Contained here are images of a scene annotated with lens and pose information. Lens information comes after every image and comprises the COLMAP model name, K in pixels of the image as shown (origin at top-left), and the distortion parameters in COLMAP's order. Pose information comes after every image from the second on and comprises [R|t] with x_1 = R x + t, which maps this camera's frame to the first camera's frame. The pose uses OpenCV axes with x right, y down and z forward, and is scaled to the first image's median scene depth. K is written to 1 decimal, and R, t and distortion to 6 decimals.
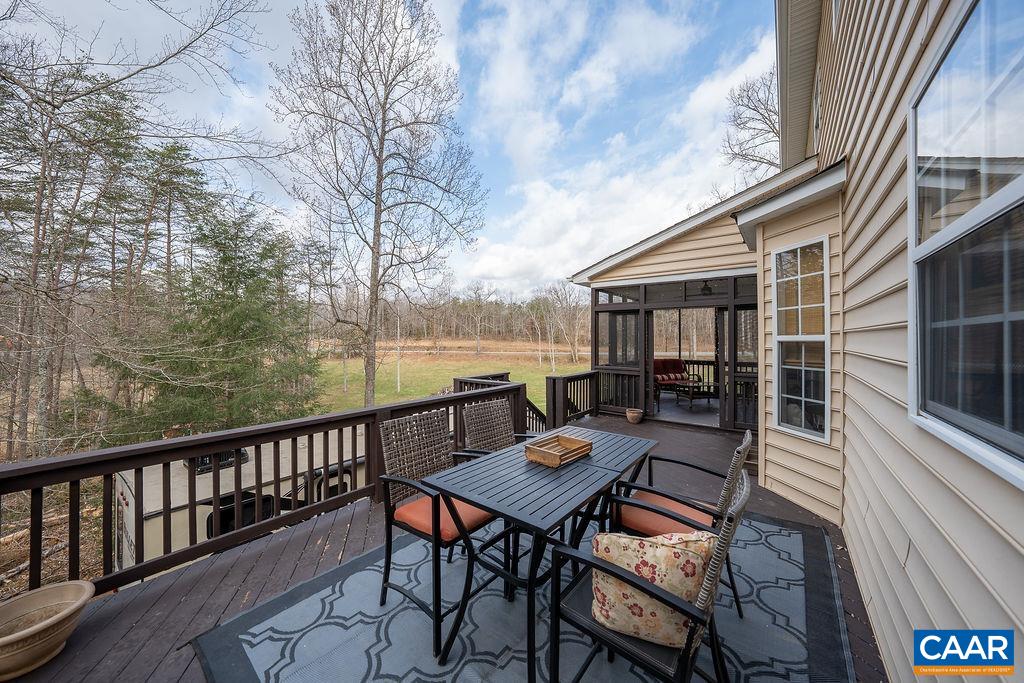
lens RADIAL K [[342.5, 0, 514.7], [0, 342.5, 335.8], [0, 0, 1]] dist [-0.012109, 0.000191]
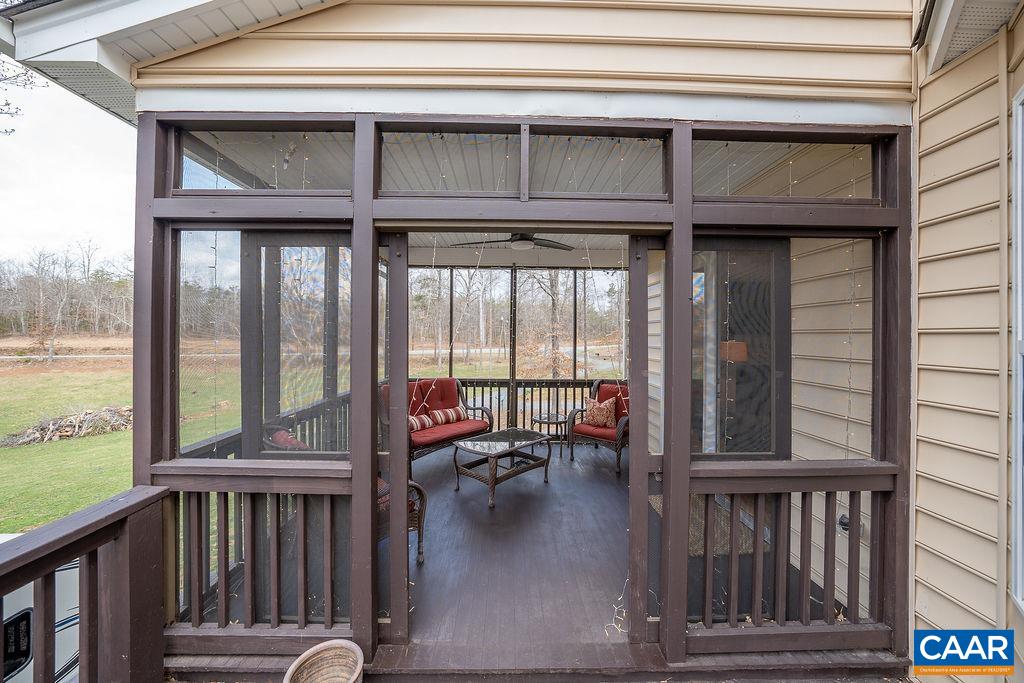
lens RADIAL K [[342.5, 0, 510.3], [0, 342.5, 336.3], [0, 0, 1]] dist [-0.012109, 0.000191]
pose [[0.767199, 0.004800, 0.641391, 0.222922], [-0.010141, 0.999938, 0.004647, 0.000497], [-0.641329, -0.010070, 0.767200, 0.557015]]
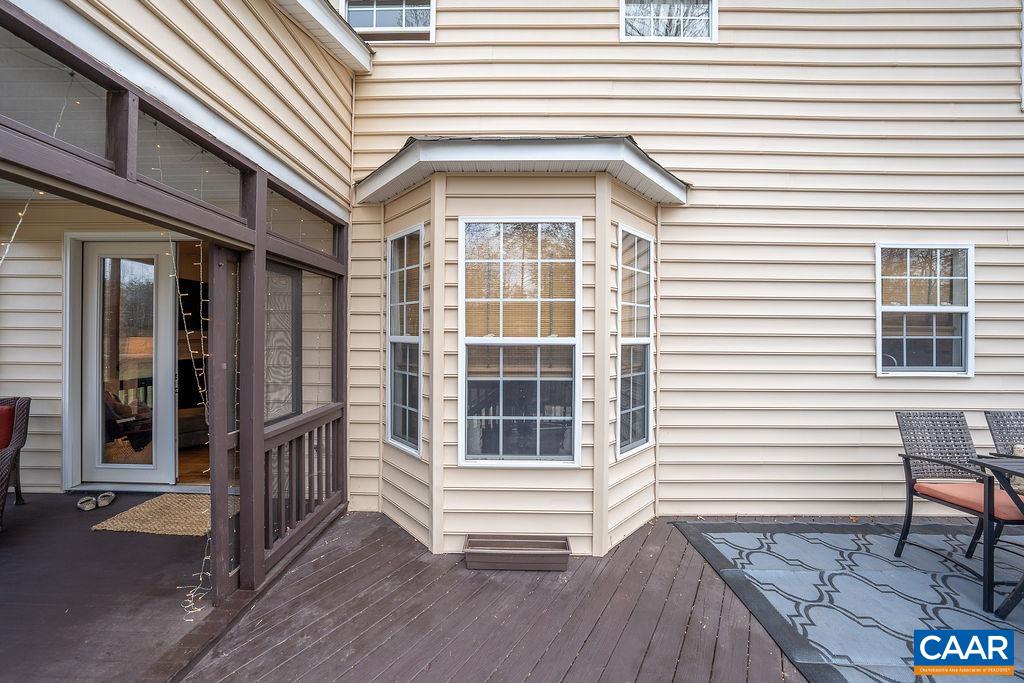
lens RADIAL K [[342.5, 0, 512.8], [0, 342.5, 335.8], [0, 0, 1]] dist [-0.012109, 0.000191]
pose [[-0.612213, -0.003881, 0.790683, 0.106815], [-0.011218, 0.999930, -0.003777, 0.000527], [-0.790613, -0.011182, -0.612214, 0.650031]]
